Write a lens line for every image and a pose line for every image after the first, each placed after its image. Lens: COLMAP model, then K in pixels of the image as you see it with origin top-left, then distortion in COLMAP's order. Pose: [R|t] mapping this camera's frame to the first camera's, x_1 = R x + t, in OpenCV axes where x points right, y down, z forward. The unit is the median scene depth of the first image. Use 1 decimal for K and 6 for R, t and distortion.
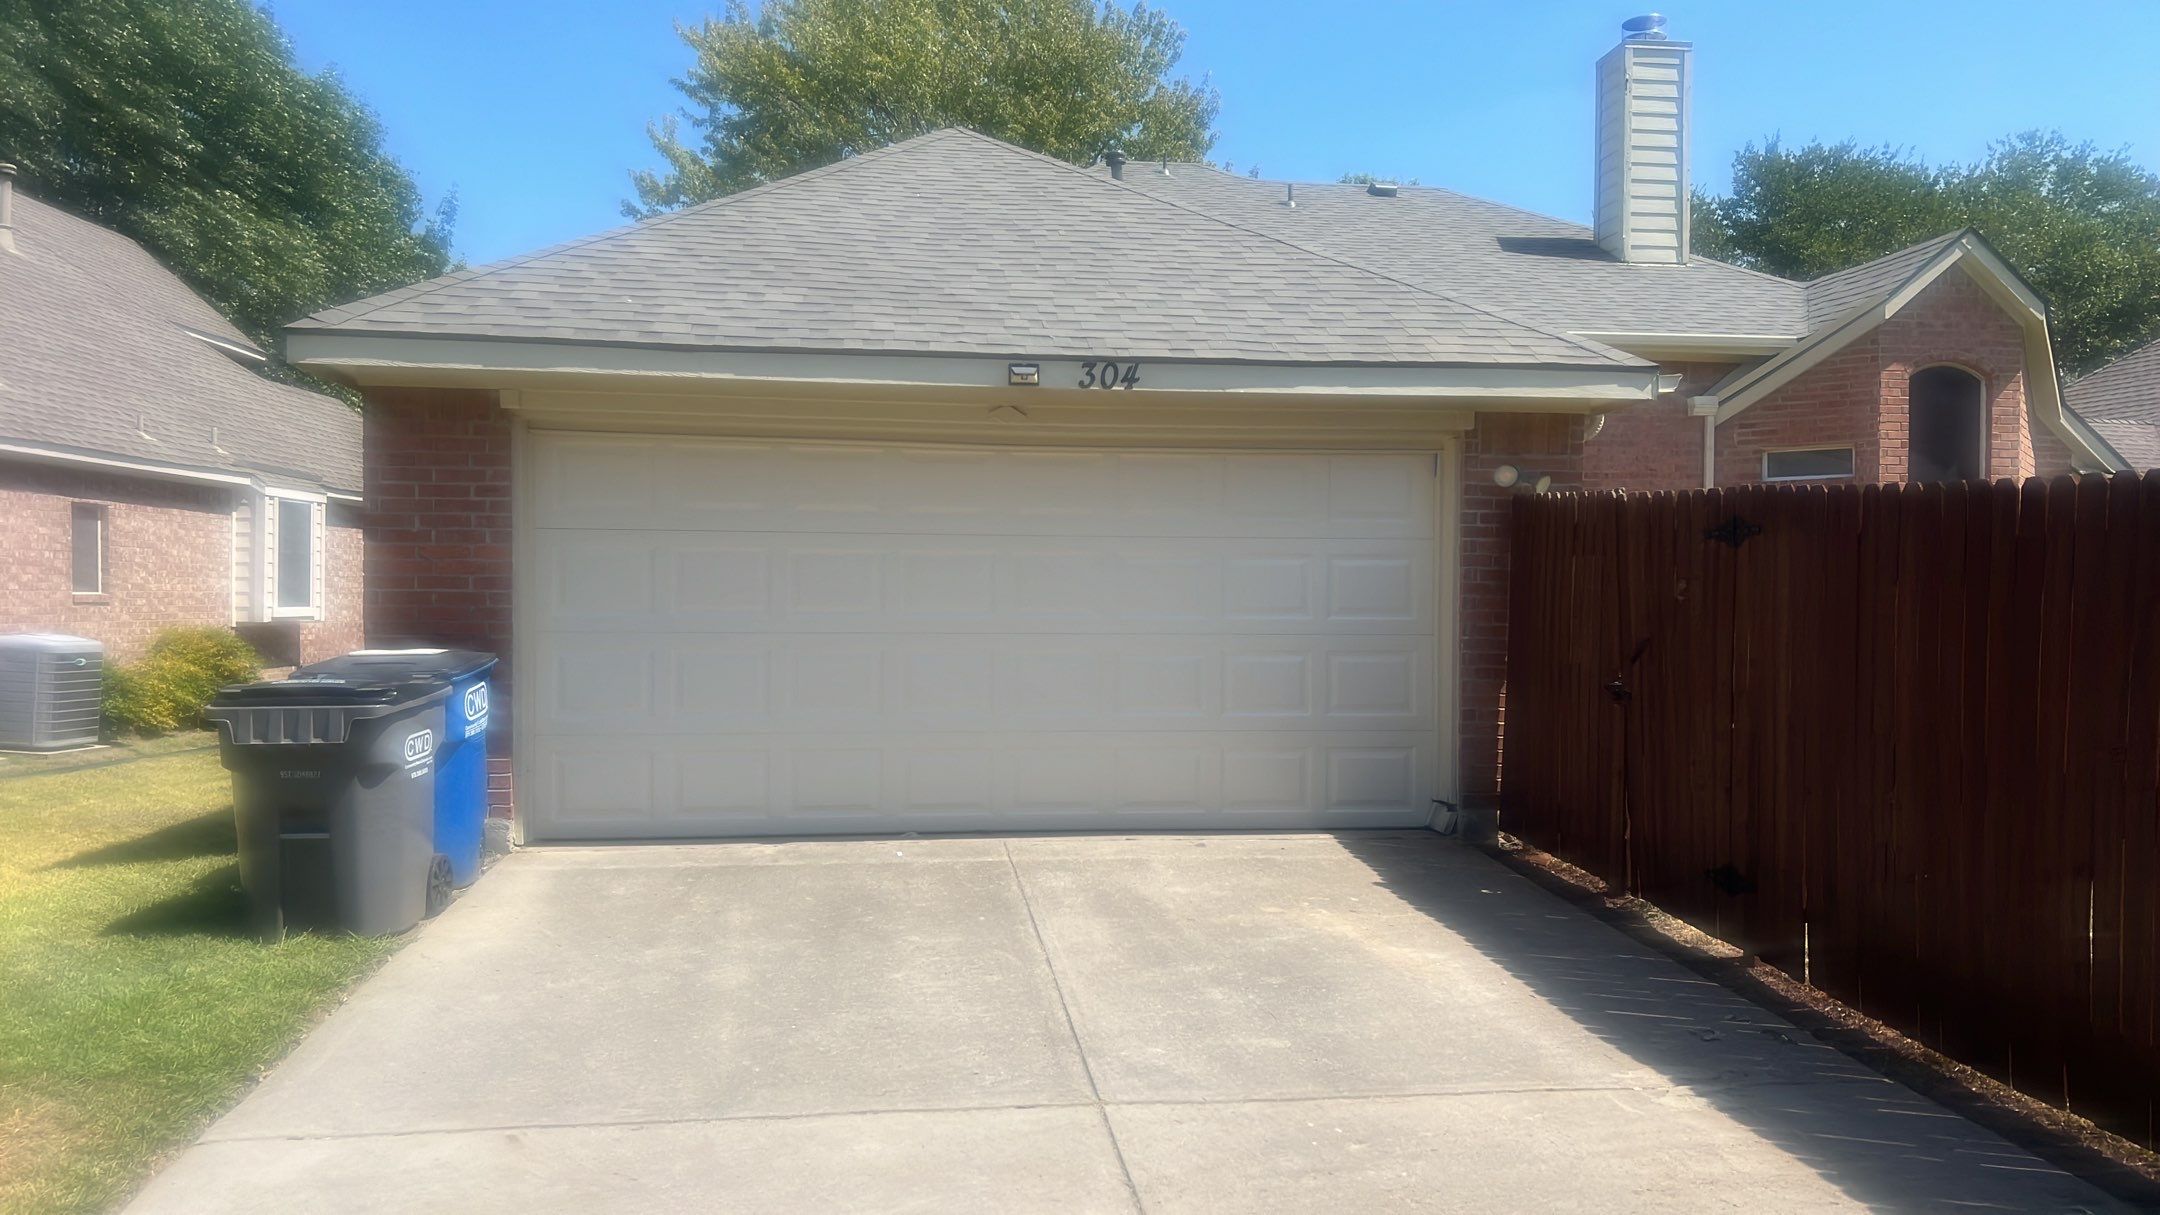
lens RADIAL K [[1569.3, 0, 1088.0], [0, 1569.3, 616.8], [0, 0, 1]] dist [0.050866, -0.038072]
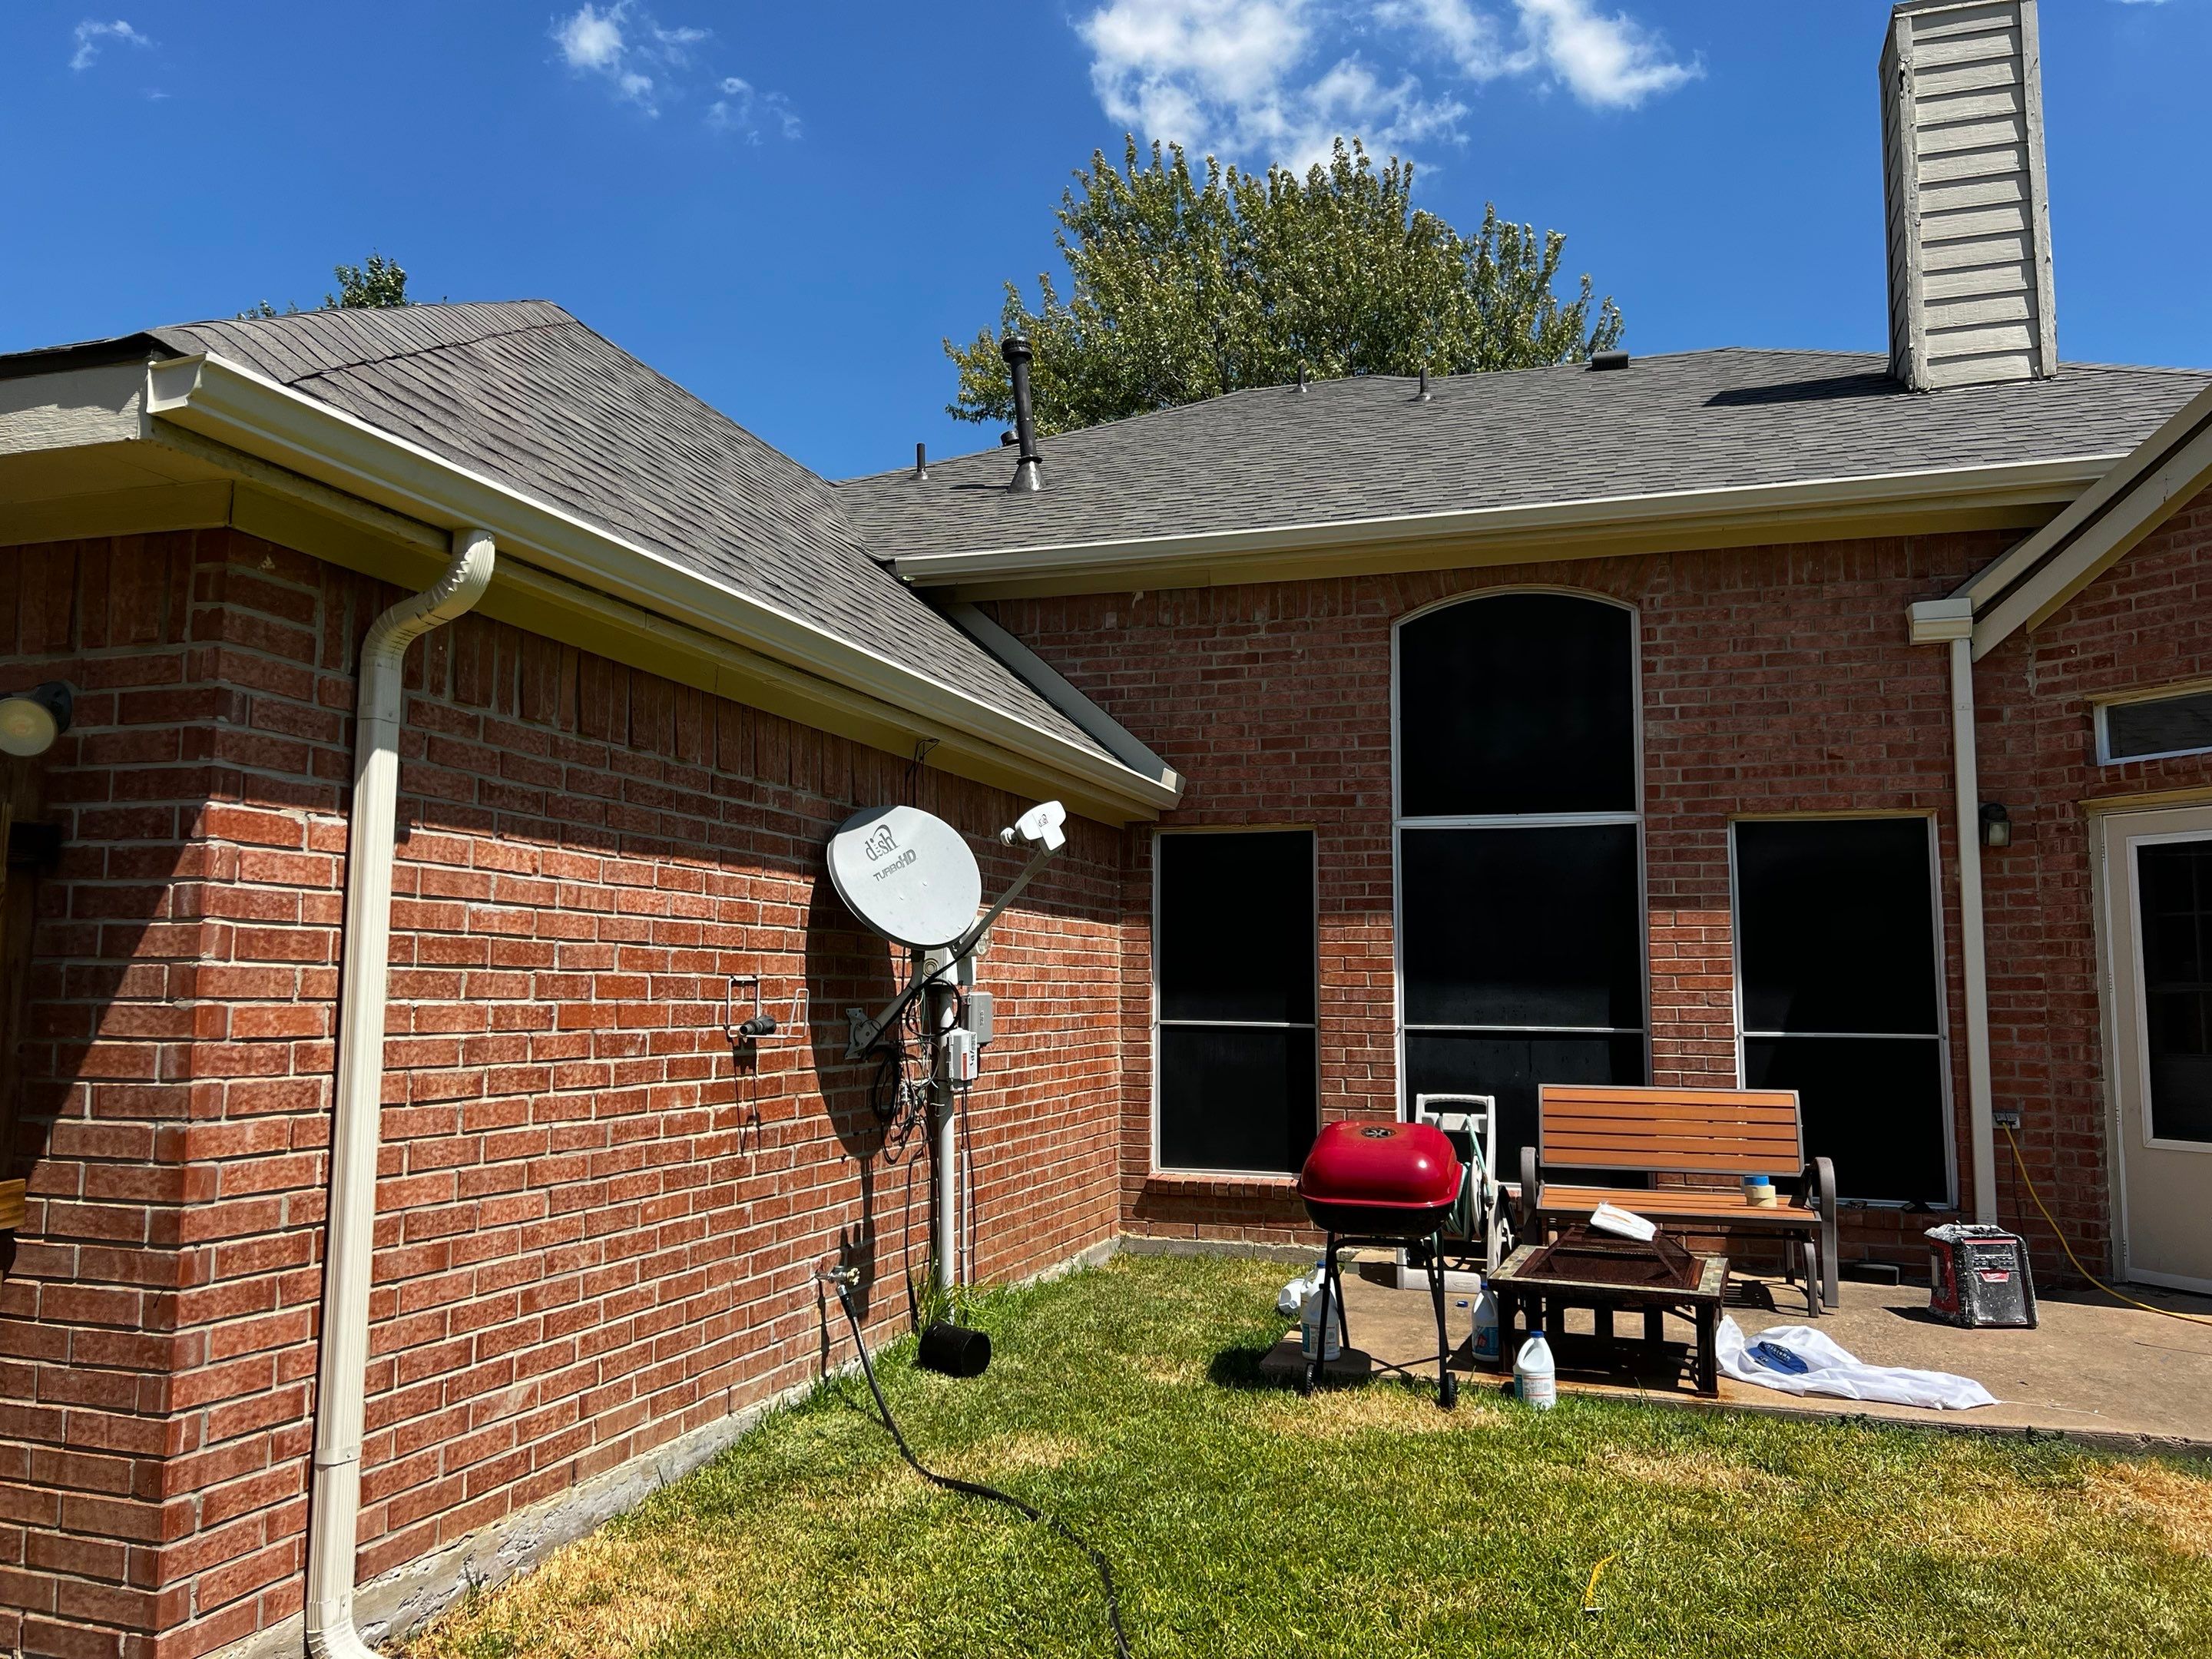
lens RADIAL K [[1652.5, 0, 1103.6], [0, 1652.5, 820.4], [0, 0, 1]] dist [0.030043, -0.011501]
pose [[0.902534, -0.043125, -0.428453, 0.392840], [-0.006438, 0.993510, -0.113560, -0.013644], [0.430570, 0.105250, 0.896399, 0.461783]]
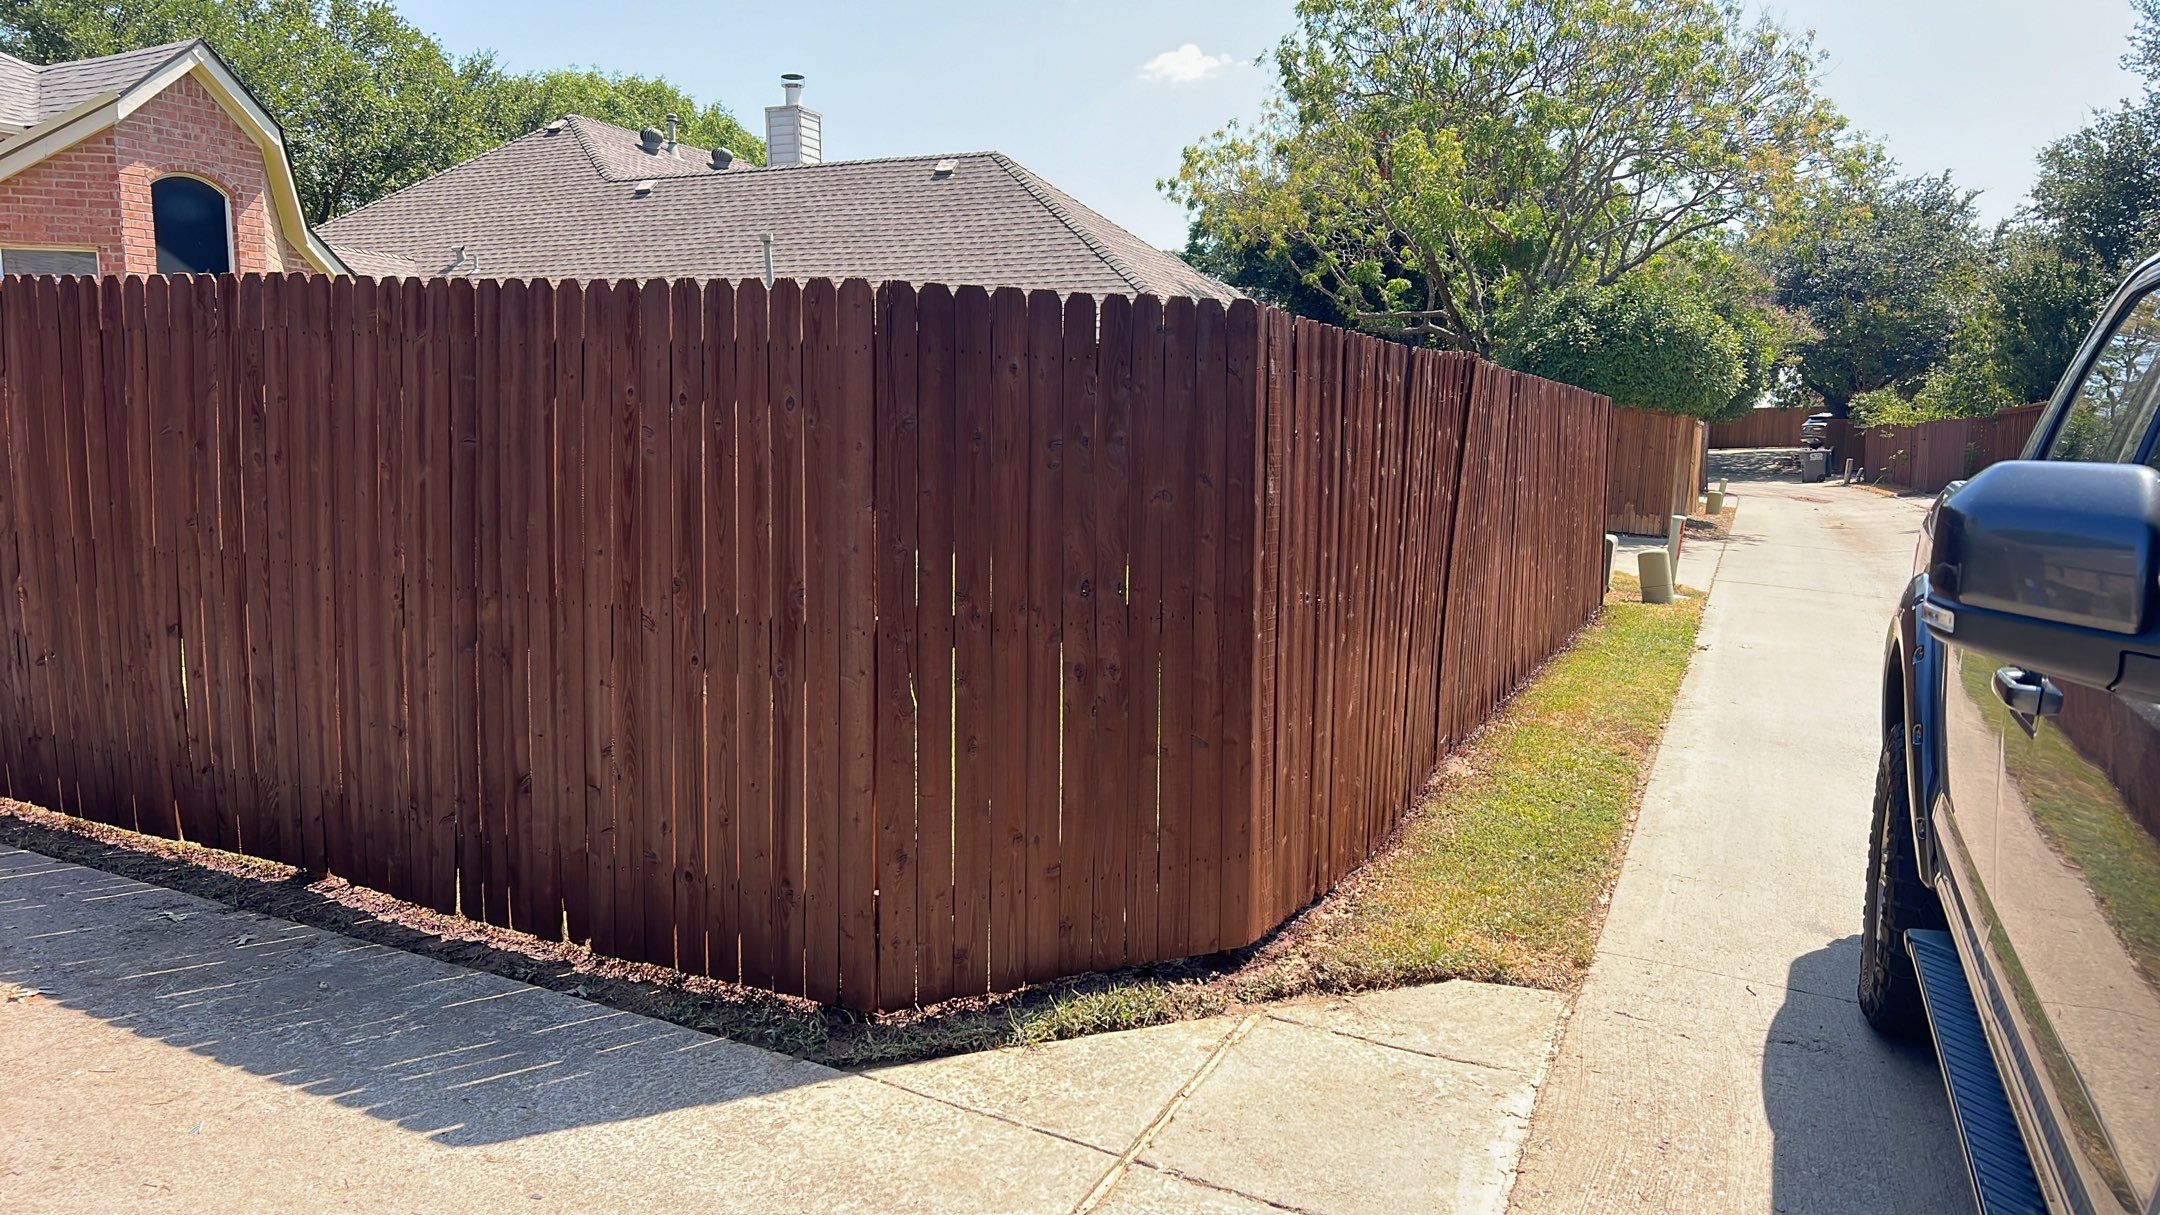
lens RADIAL K [[1569.3, 0, 1091.7], [0, 1569.3, 613.6], [0, 0, 1]] dist [0.050866, -0.038072]
pose [[0.573580, -0.093985, 0.813740, 0.022889], [0.005604, 0.993823, 0.110834, 0.007697], [-0.819130, -0.059011, 0.570564, -0.057682]]
